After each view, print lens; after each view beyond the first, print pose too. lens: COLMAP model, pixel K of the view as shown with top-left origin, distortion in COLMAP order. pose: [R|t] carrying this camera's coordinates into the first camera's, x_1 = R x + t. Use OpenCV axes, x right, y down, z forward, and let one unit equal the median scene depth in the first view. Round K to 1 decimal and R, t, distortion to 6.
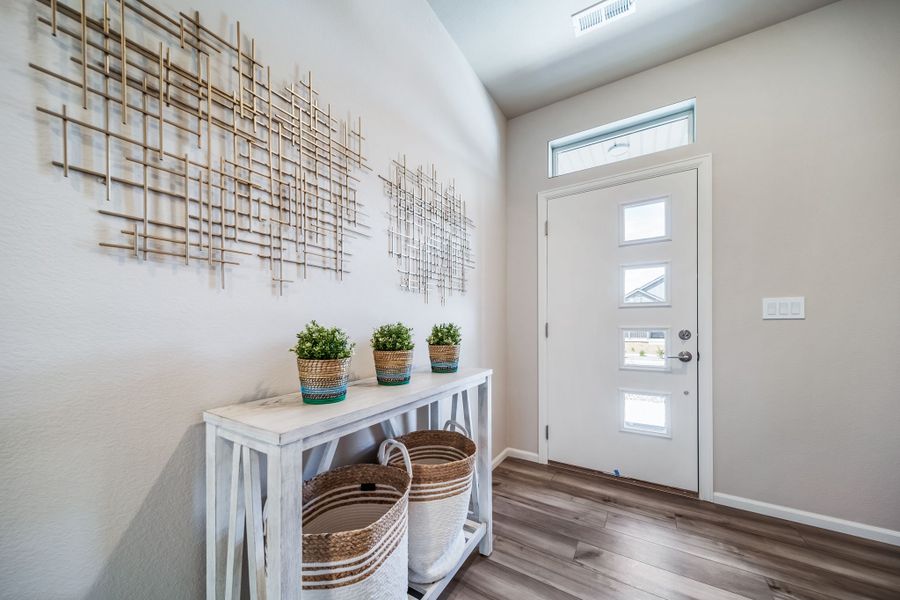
lens RADIAL K [[319.2, 0, 450.7], [0, 319.2, 319.3], [0, 0, 1]] dist [0.012981, 0.000013]
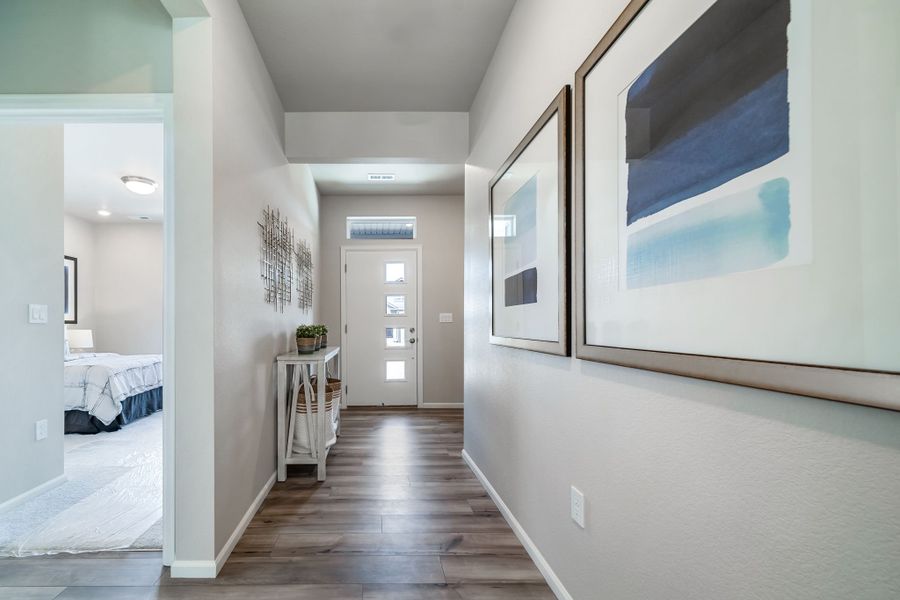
lens RADIAL K [[319.2, 0, 450.7], [0, 319.2, 319.3], [0, 0, 1]] dist [0.012981, 0.000013]
pose [[0.716077, 0.007365, 0.697983, -0.546773], [0.000605, 0.999937, -0.011172, 0.001071], [-0.698021, 0.008423, 0.716028, -0.667539]]
